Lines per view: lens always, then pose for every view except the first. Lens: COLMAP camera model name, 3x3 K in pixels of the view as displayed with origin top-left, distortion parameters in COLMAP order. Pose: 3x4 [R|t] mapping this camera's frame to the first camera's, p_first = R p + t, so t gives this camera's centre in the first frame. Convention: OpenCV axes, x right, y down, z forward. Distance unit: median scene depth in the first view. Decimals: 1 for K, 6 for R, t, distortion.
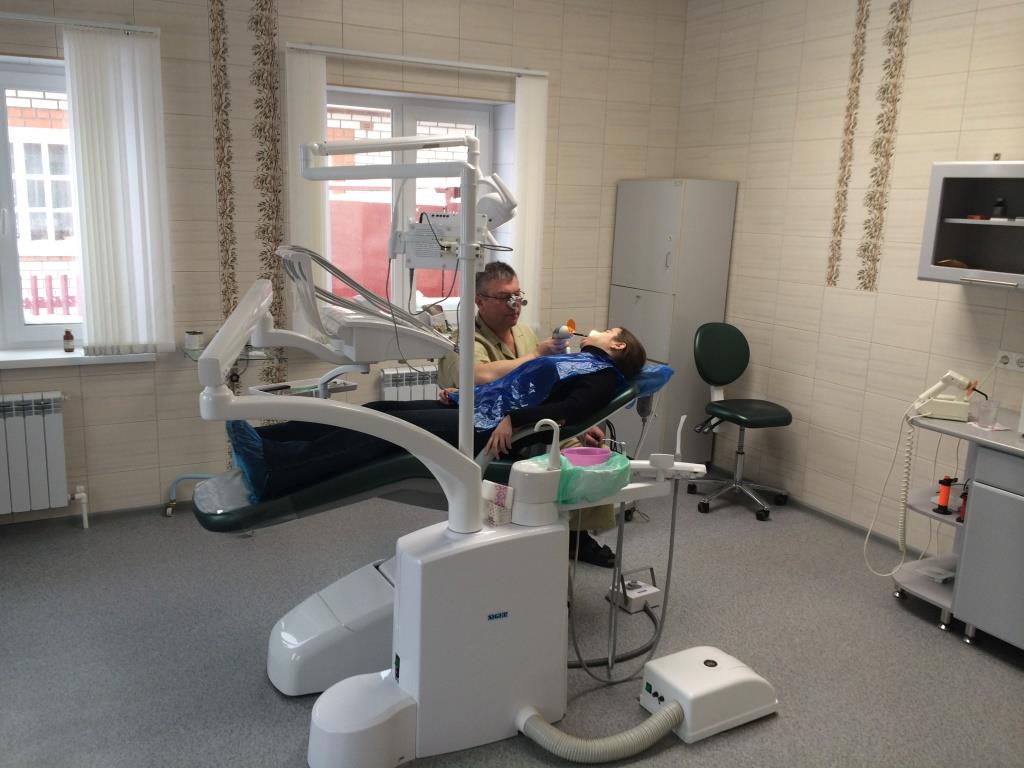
lens RADIAL K [[877.6, 0, 513.0], [0, 877.6, 382.1], [0, 0, 1]] dist [0.032210, -0.024773]
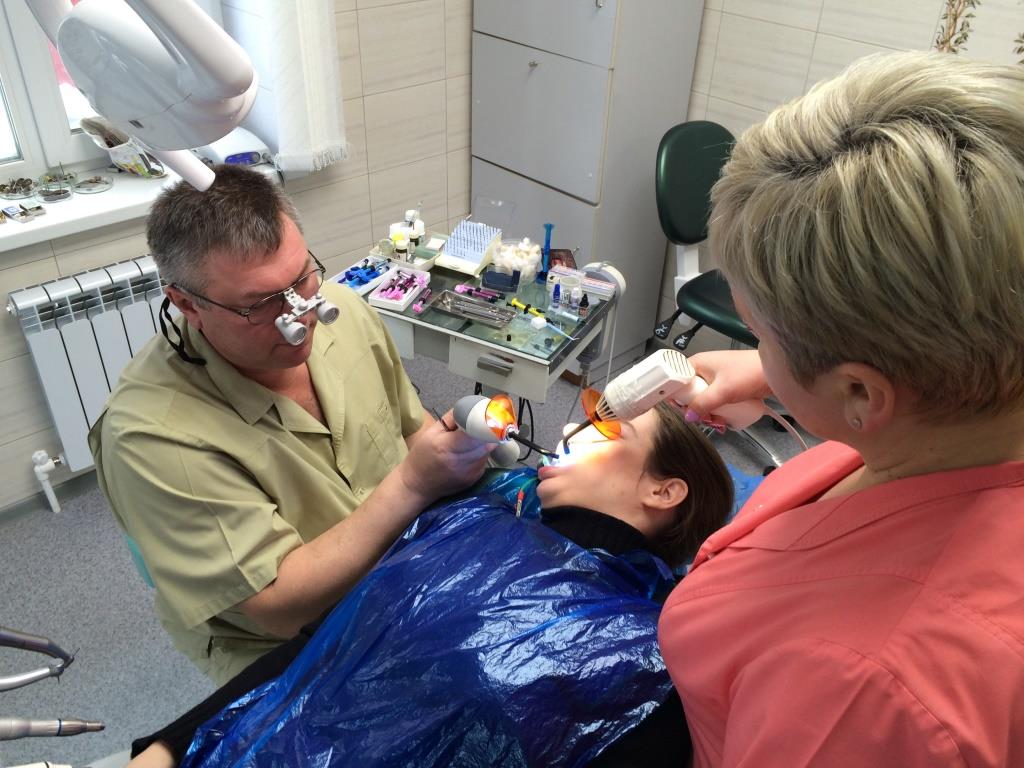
lens RADIAL K [[877.6, 0, 506.4], [0, 877.6, 387.9], [0, 0, 1]] dist [0.032210, -0.024773]
pose [[0.974263, -0.128797, 0.184994, 0.010691], [0.045819, 0.916704, 0.396930, -0.158160], [-0.220709, -0.378238, 0.899012, 0.580898]]
